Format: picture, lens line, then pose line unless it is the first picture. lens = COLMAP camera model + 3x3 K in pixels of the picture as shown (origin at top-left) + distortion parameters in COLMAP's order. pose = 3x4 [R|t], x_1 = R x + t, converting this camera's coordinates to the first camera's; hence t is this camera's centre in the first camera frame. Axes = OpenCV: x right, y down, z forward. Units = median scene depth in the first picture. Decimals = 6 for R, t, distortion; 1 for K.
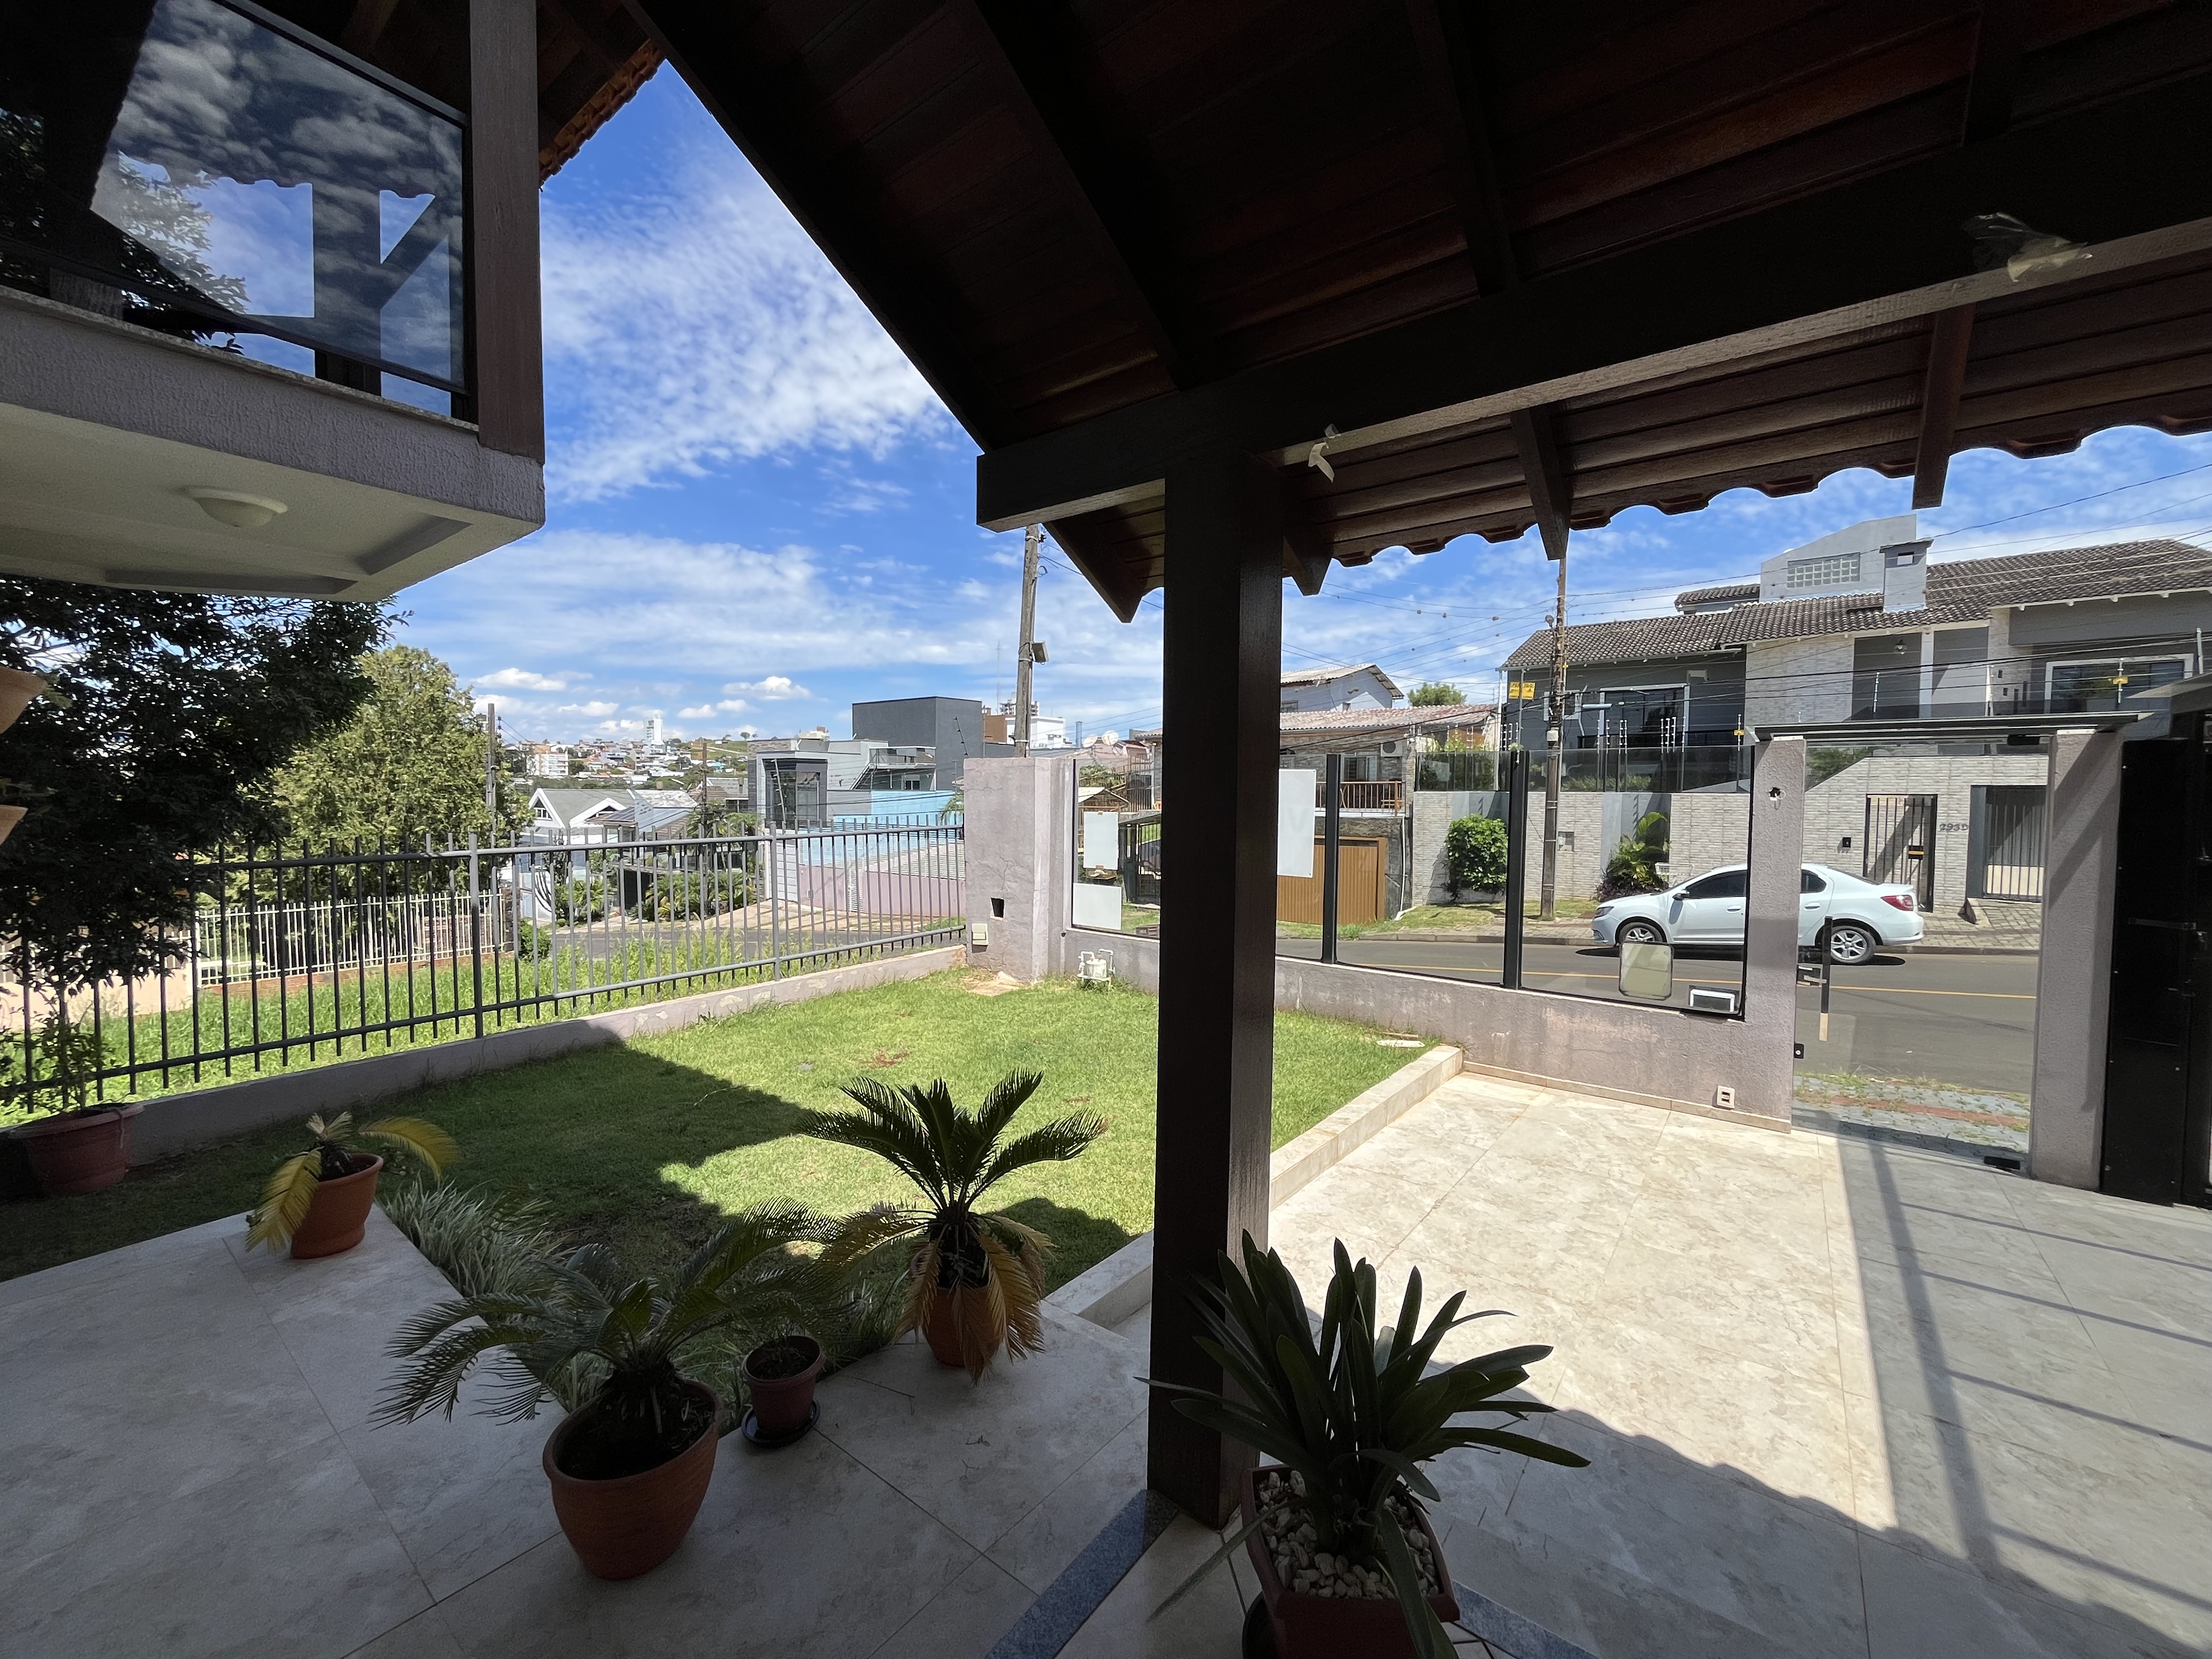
lens RADIAL K [[906.2, 0, 1114.6], [0, 906.2, 756.6], [0, 0, 1]] dist [-0.002820, -0.000180]
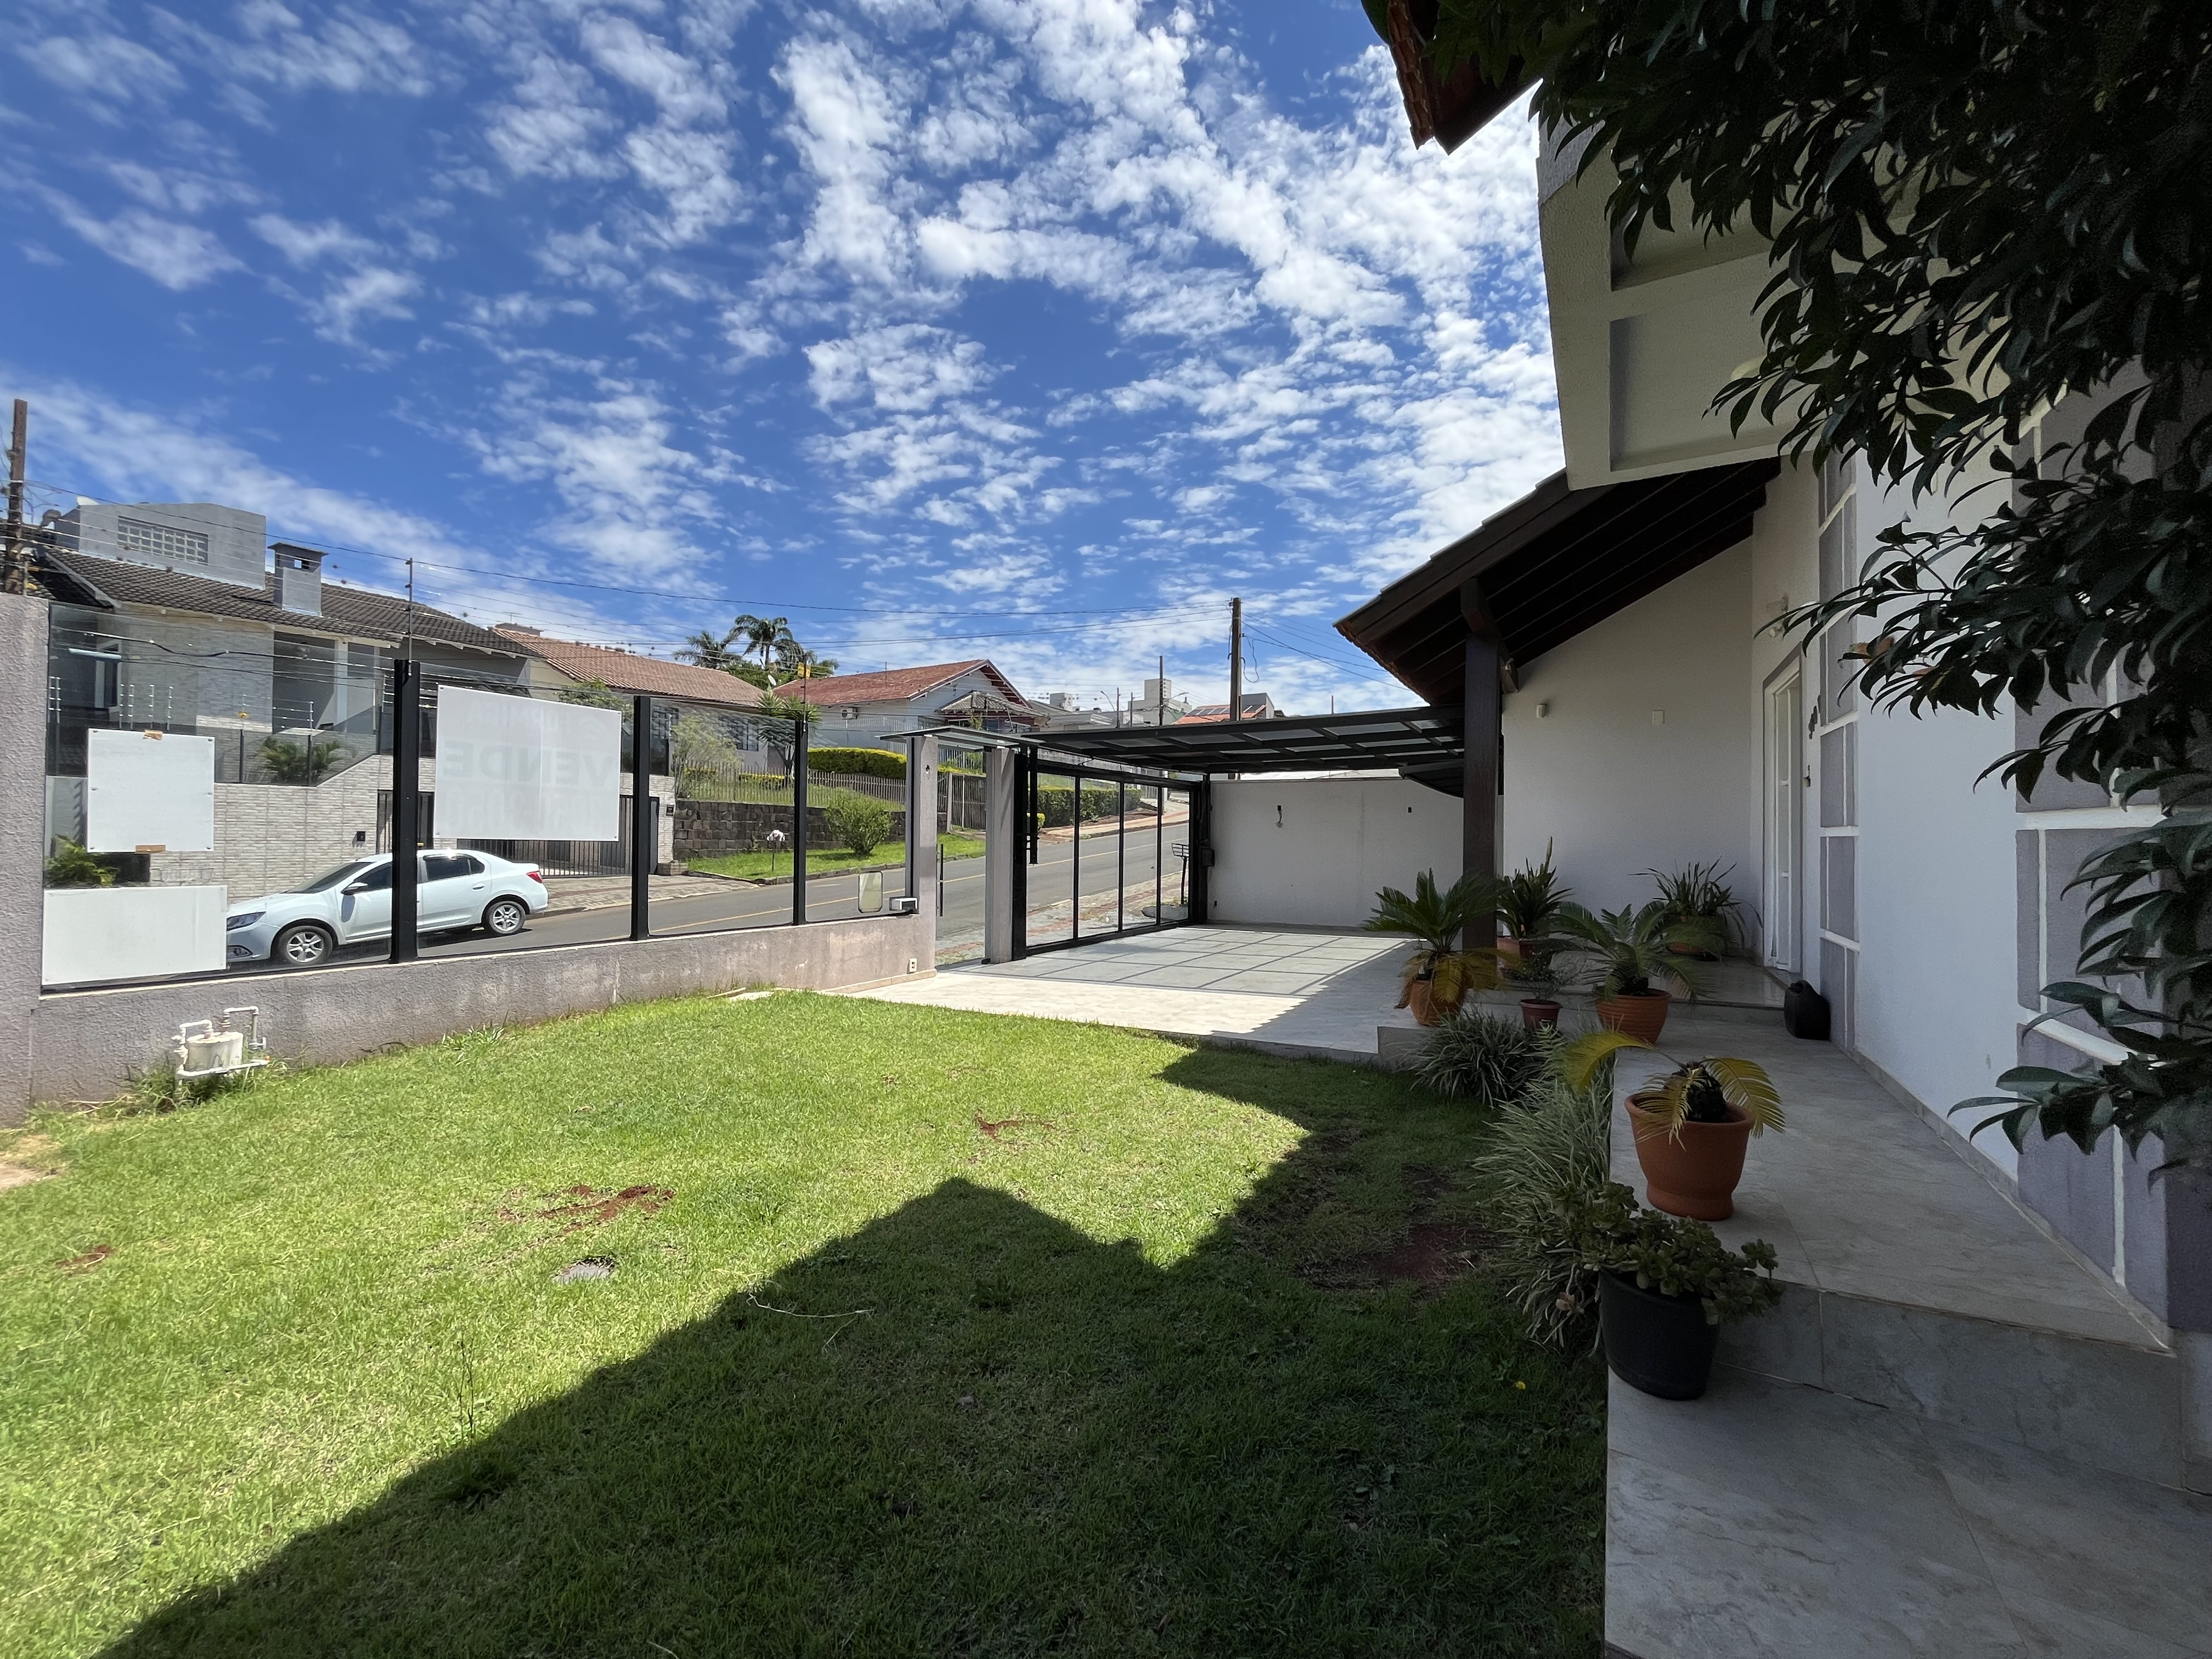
lens RADIAL K [[905.2, 0, 1106.0], [0, 905.2, 829.5], [0, 0, 1]] dist [0.000929, 0.000235]
pose [[-0.158691, -0.000942, 0.987328, -0.771009], [-0.050667, 0.998690, -0.007191, 0.124960], [-0.986027, -0.051166, -0.158531, 0.814555]]
